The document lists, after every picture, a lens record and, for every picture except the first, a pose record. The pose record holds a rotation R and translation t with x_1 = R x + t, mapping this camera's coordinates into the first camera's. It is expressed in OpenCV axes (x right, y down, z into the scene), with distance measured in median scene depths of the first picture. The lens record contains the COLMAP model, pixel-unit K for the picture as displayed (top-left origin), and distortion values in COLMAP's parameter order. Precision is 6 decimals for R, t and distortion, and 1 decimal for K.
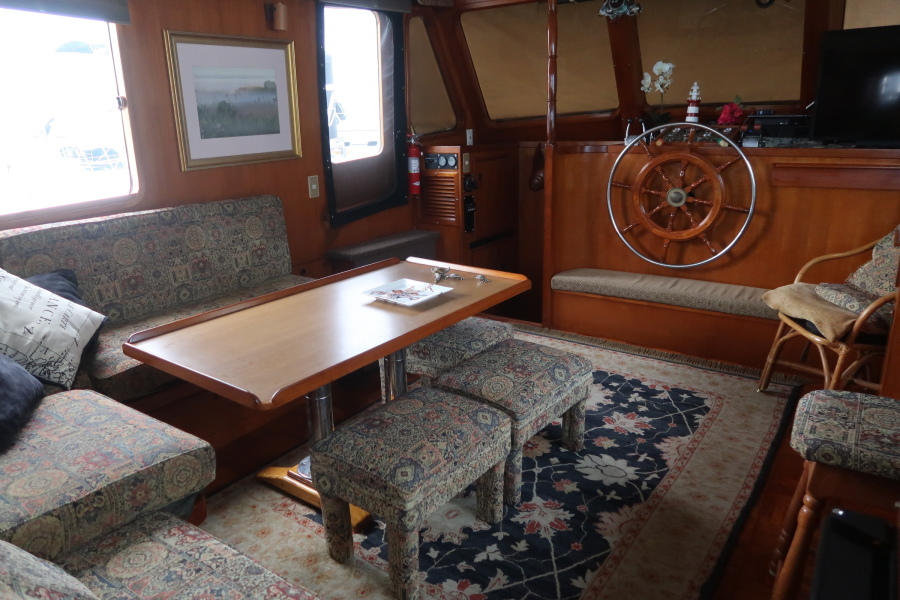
lens RADIAL K [[624.7, 0, 450.8], [0, 624.7, 298.1], [0, 0, 1]] dist [-0.020405, 0.006928]
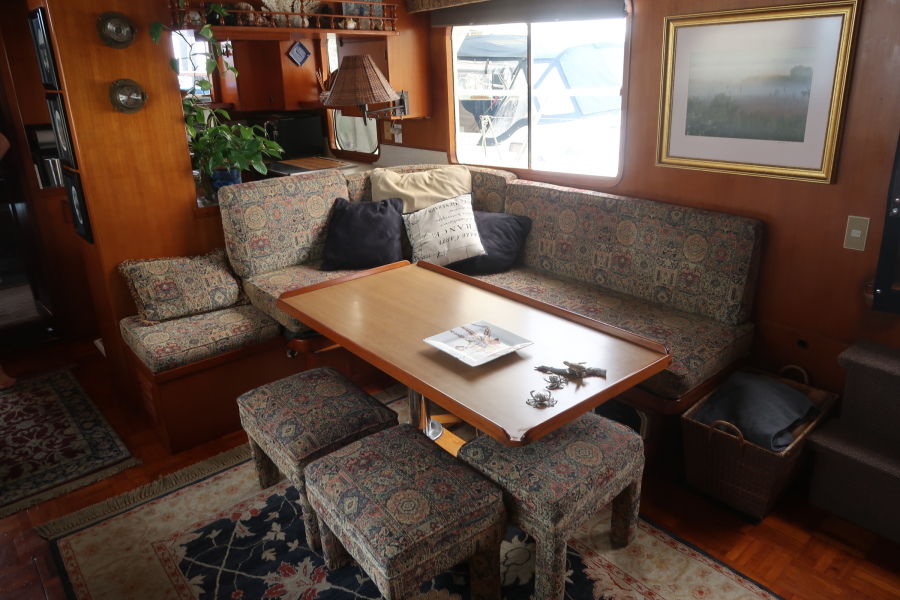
lens RADIAL K [[624.7, 0, 455.6], [0, 624.7, 297.8], [0, 0, 1]] dist [-0.020405, 0.006928]
pose [[-0.239823, 0.358709, -0.902116, 0.647909], [-0.255046, 0.873314, 0.415059, -0.387626], [0.936716, 0.329622, -0.117953, 0.999815]]
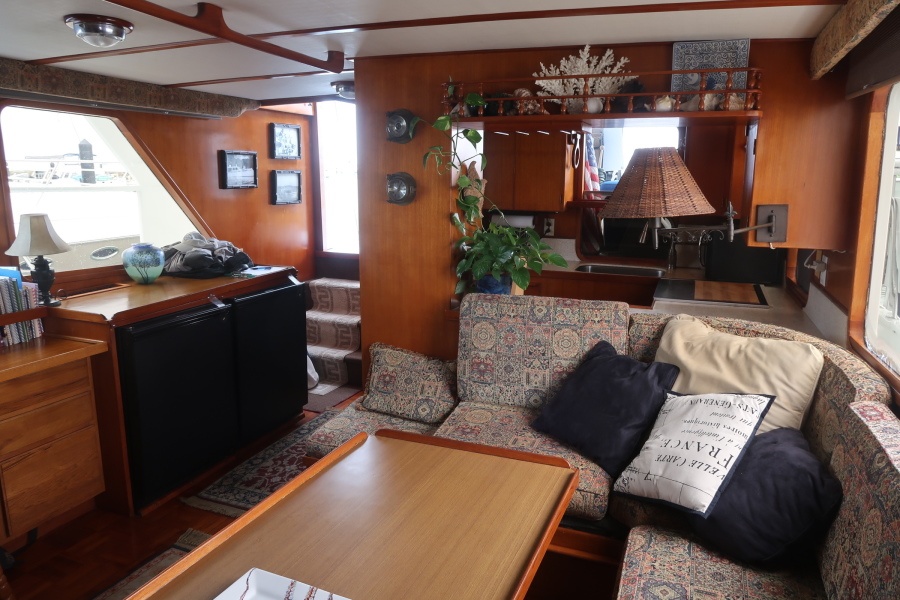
lens RADIAL K [[624.7, 0, 450.7], [0, 624.7, 300.2], [0, 0, 1]] dist [-0.020405, 0.006928]
pose [[-0.976297, 0.061096, -0.207632, -0.119328], [-0.044525, 0.882115, 0.468924, -0.443270], [0.211805, 0.467054, -0.858486, 1.262223]]
